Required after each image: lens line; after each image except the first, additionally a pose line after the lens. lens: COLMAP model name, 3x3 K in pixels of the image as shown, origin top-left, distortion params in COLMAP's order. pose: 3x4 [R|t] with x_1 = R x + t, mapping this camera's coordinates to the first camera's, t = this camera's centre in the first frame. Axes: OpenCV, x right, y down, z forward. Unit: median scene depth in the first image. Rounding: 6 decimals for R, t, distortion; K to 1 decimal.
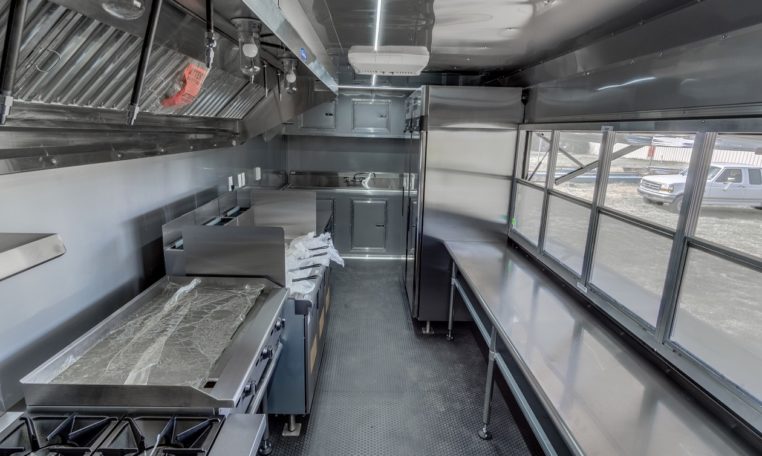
lens RADIAL K [[396.7, 0, 377.0], [0, 396.7, 223.5], [0, 0, 1]] dist [0.001766, 0.002028]
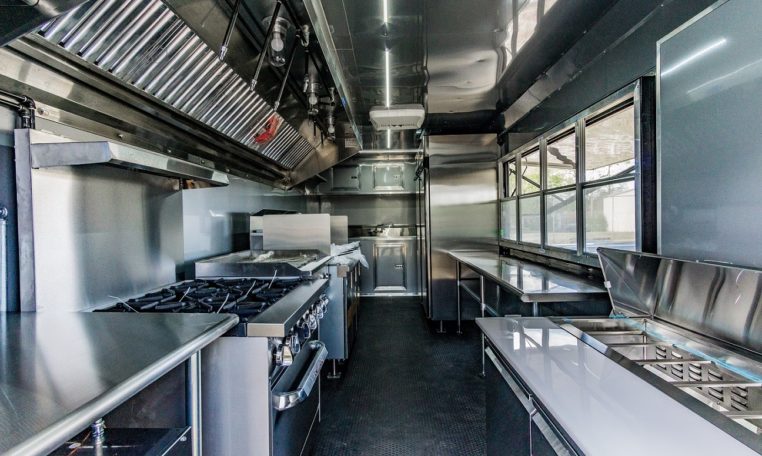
lens RADIAL K [[396.7, 0, 375.5], [0, 396.7, 227.5], [0, 0, 1]] dist [0.001766, 0.002028]
pose [[0.997724, -0.039813, -0.054427, 0.011635], [0.027582, 0.977444, -0.209384, 0.303812], [0.061536, 0.207406, 0.976318, -0.349719]]
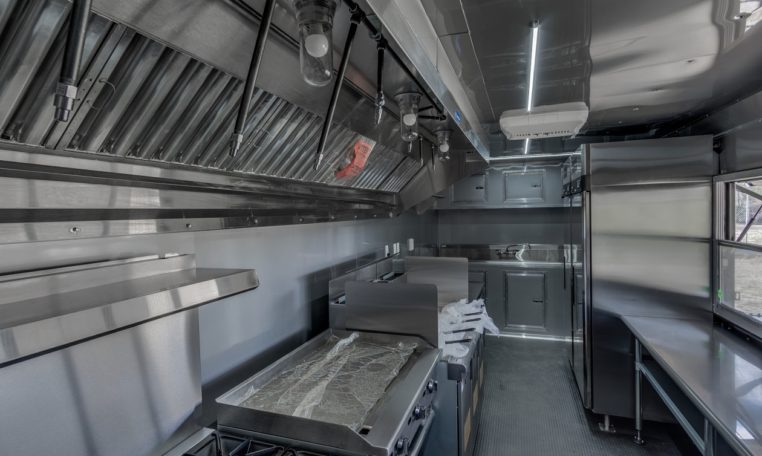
lens RADIAL K [[396.7, 0, 380.4], [0, 396.7, 224.7], [0, 0, 1]] dist [0.001766, 0.002028]
pose [[0.935227, -0.034023, -0.352409, -0.009025], [-0.036353, 0.980883, -0.191173, 0.046678], [0.352177, 0.191601, 0.916112, 0.003609]]
